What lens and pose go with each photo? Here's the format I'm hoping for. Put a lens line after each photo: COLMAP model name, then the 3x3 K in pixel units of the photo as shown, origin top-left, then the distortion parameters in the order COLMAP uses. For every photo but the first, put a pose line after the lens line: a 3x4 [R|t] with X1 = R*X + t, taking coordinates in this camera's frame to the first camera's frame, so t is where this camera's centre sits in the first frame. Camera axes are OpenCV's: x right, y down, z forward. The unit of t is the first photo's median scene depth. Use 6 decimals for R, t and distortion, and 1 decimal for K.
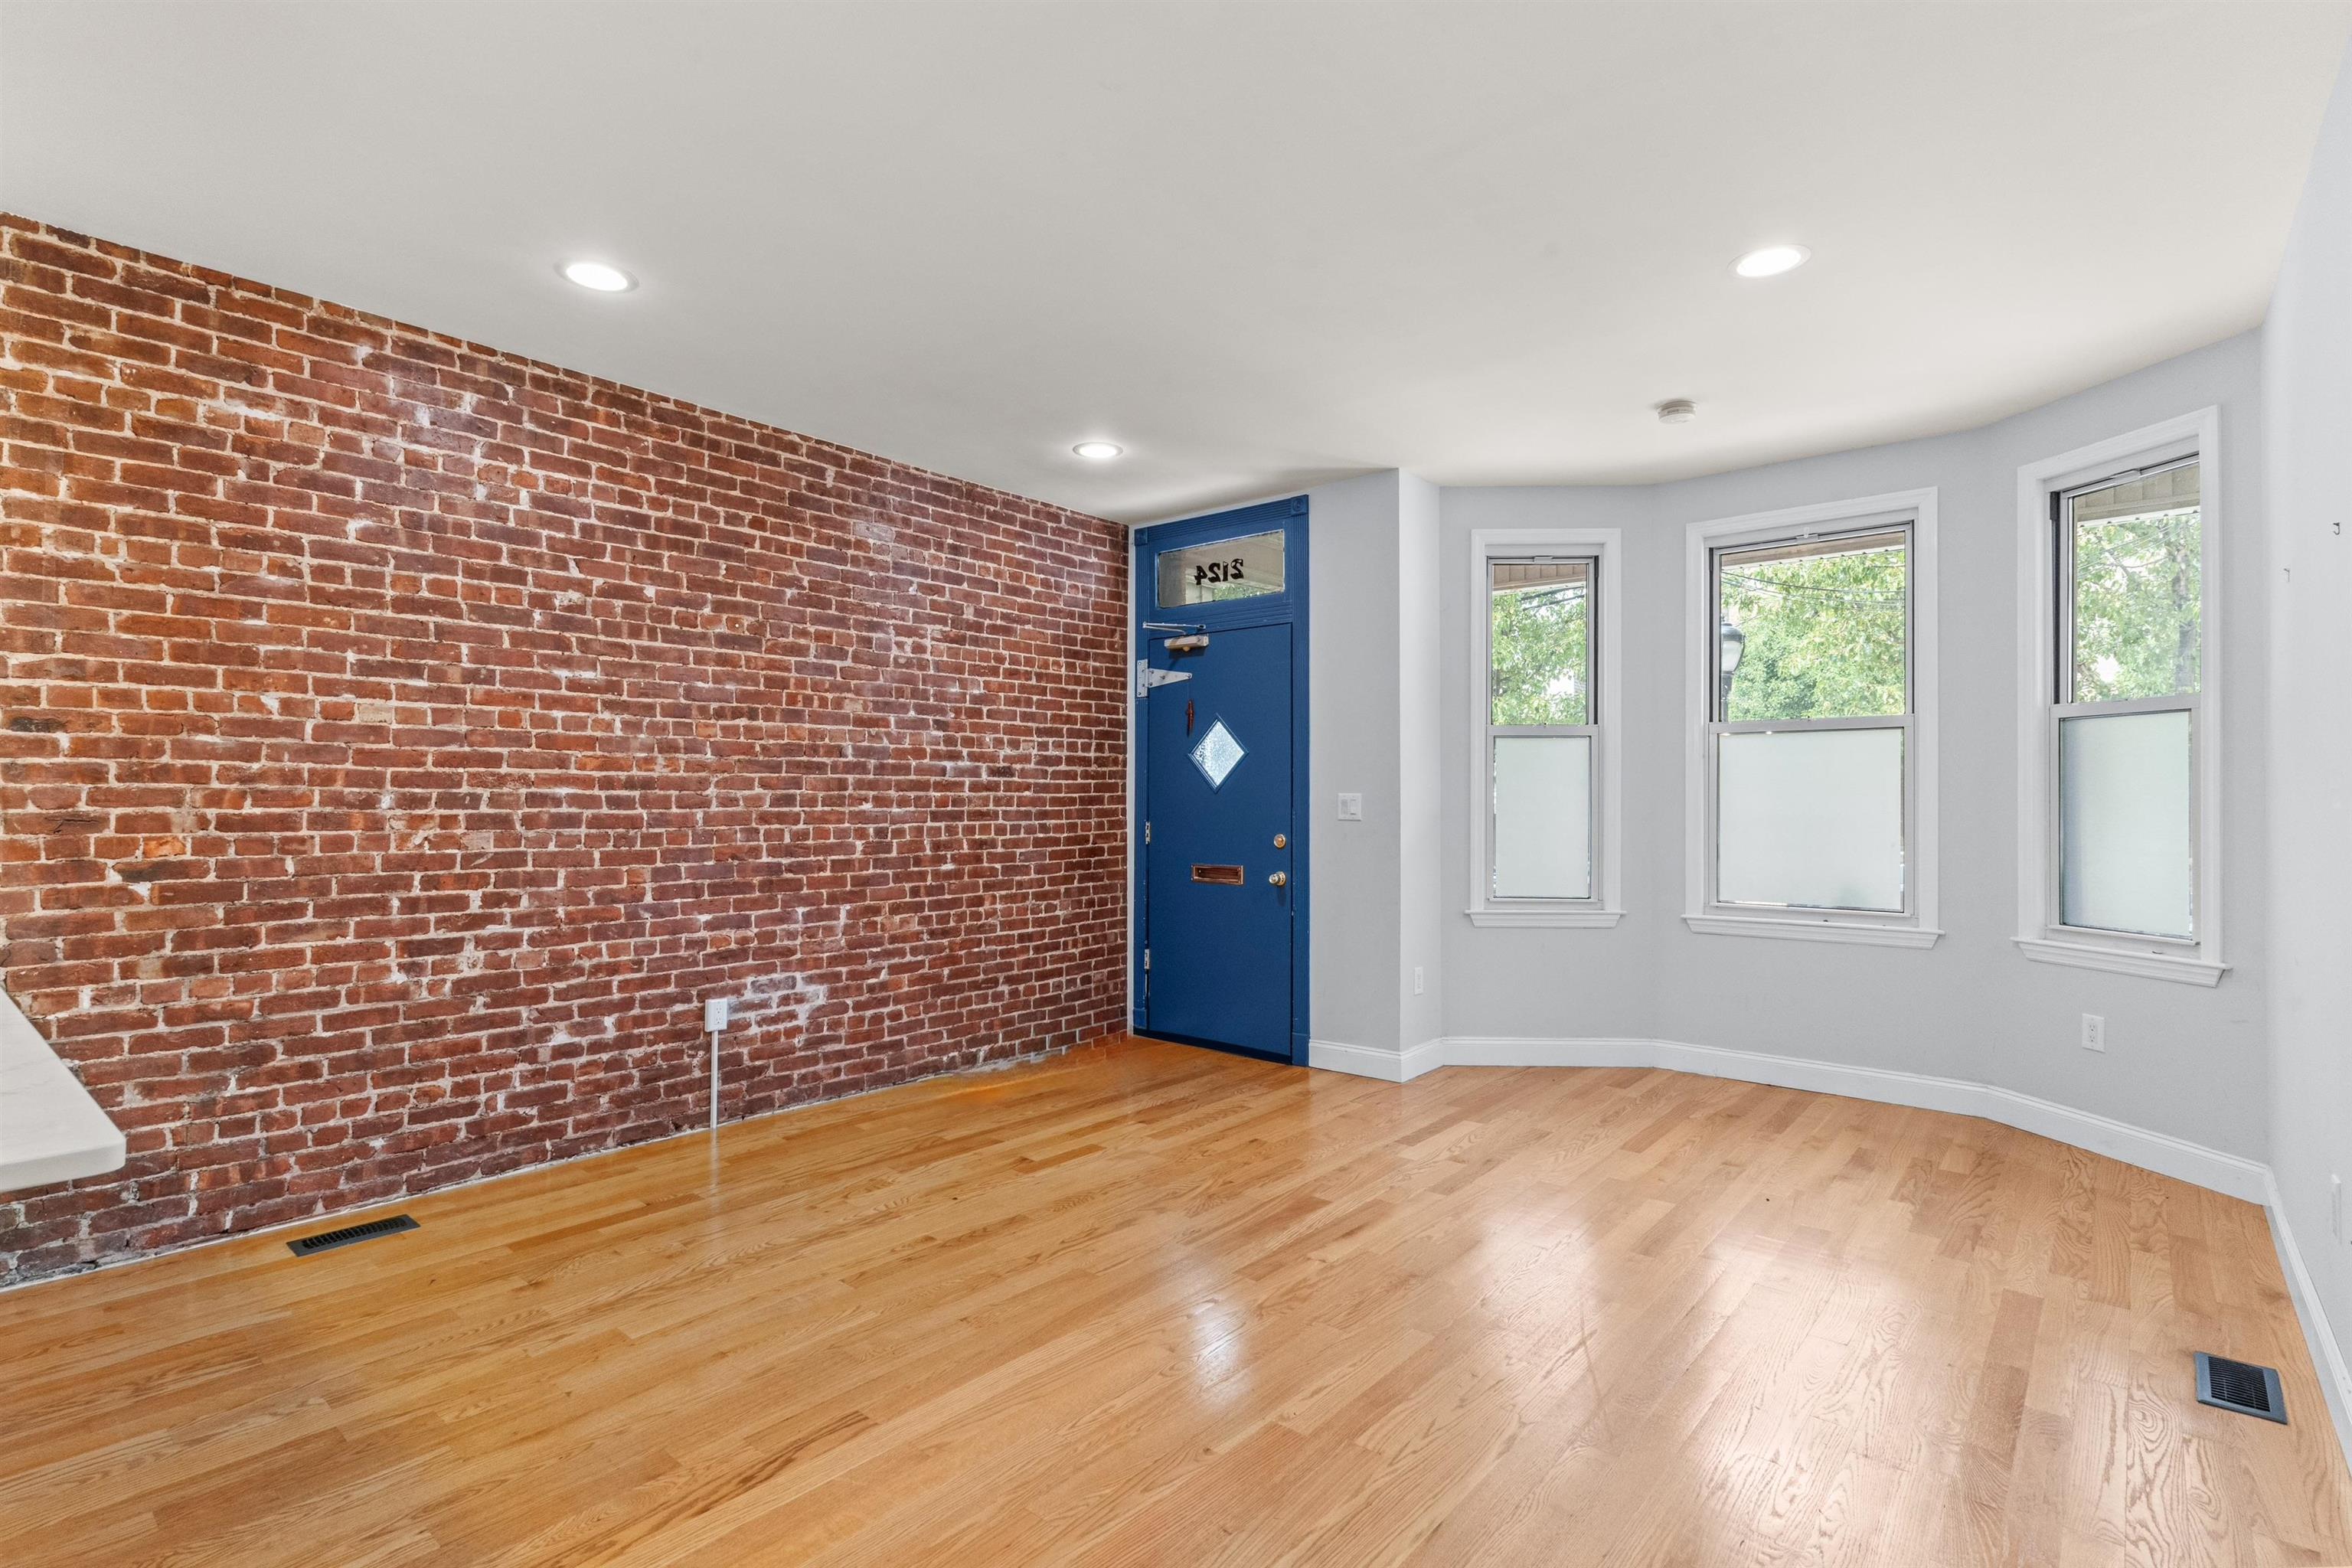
lens RADIAL K [[1127.6, 0, 1176.0], [0, 1127.6, 784.0], [0, 0, 1]] dist [-0.000803, -0.000231]
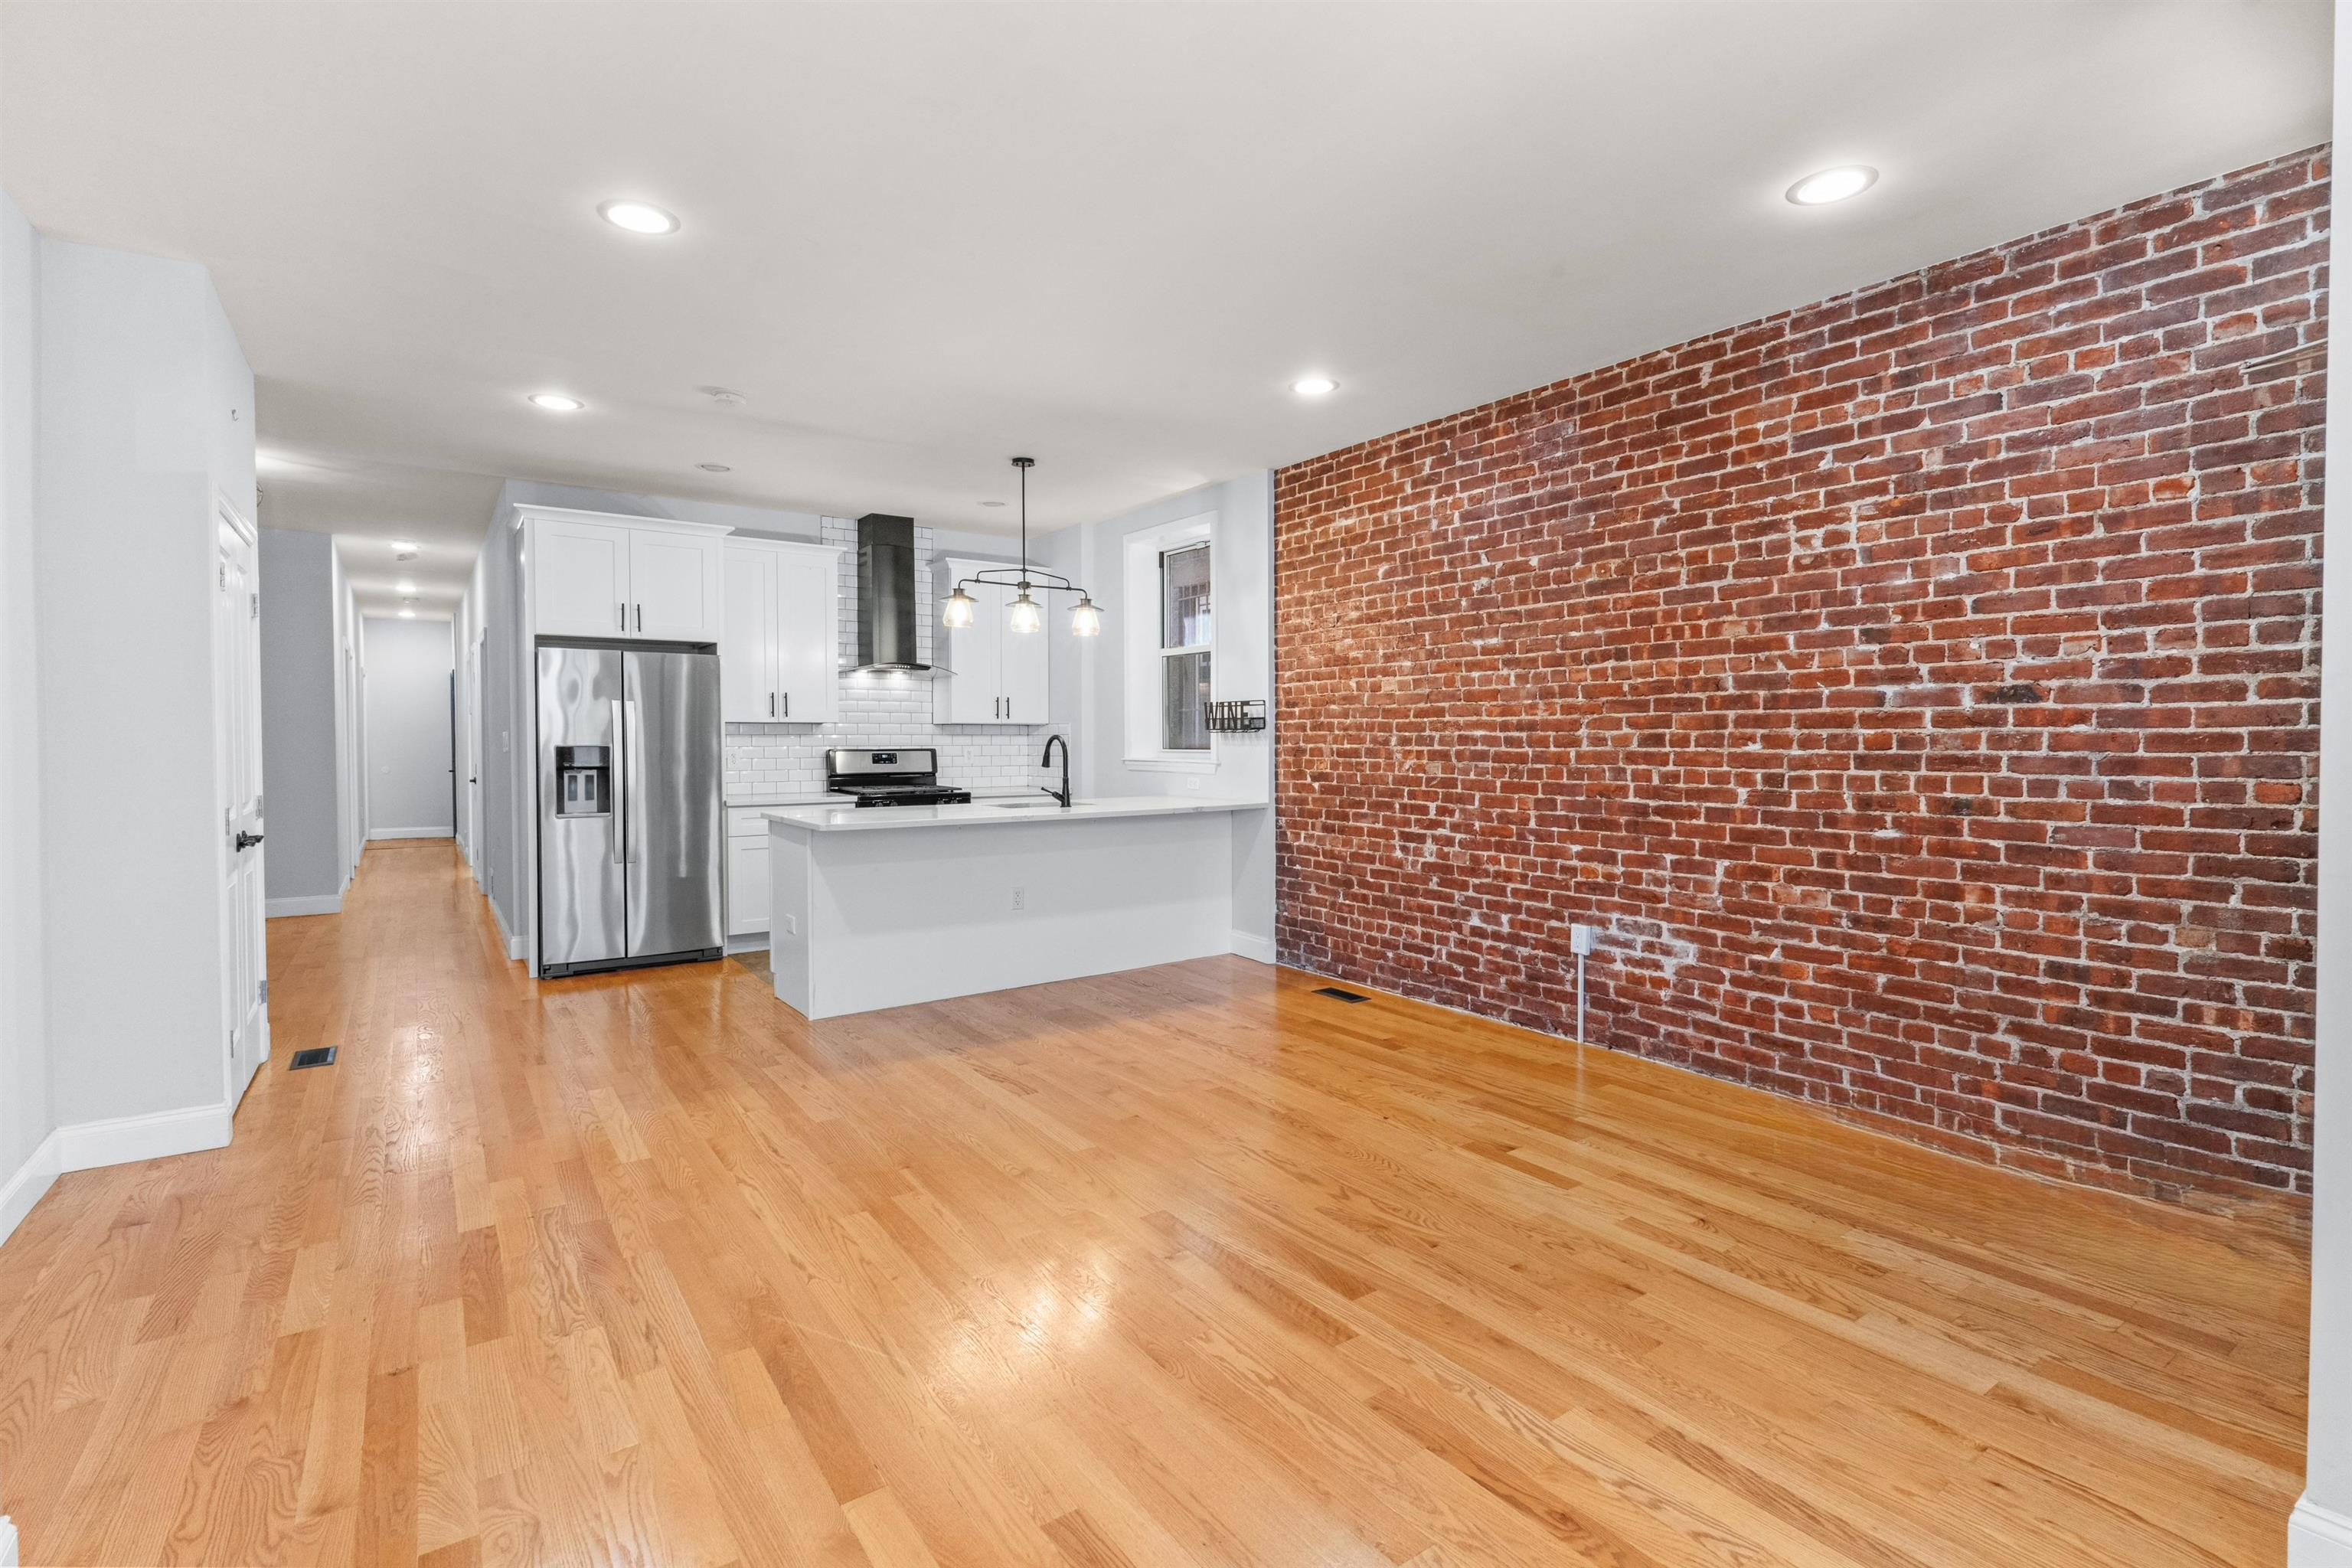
lens RADIAL K [[1088.1, 0, 1170.5], [0, 1088.1, 756.0], [0, 0, 1]] dist [-0.000422, -0.000129]
pose [[-0.263117, 0.014114, -0.964661, 0.671403], [0.014682, 0.999836, 0.010624, 0.012356], [0.964652, -0.011368, -0.263281, 0.866726]]
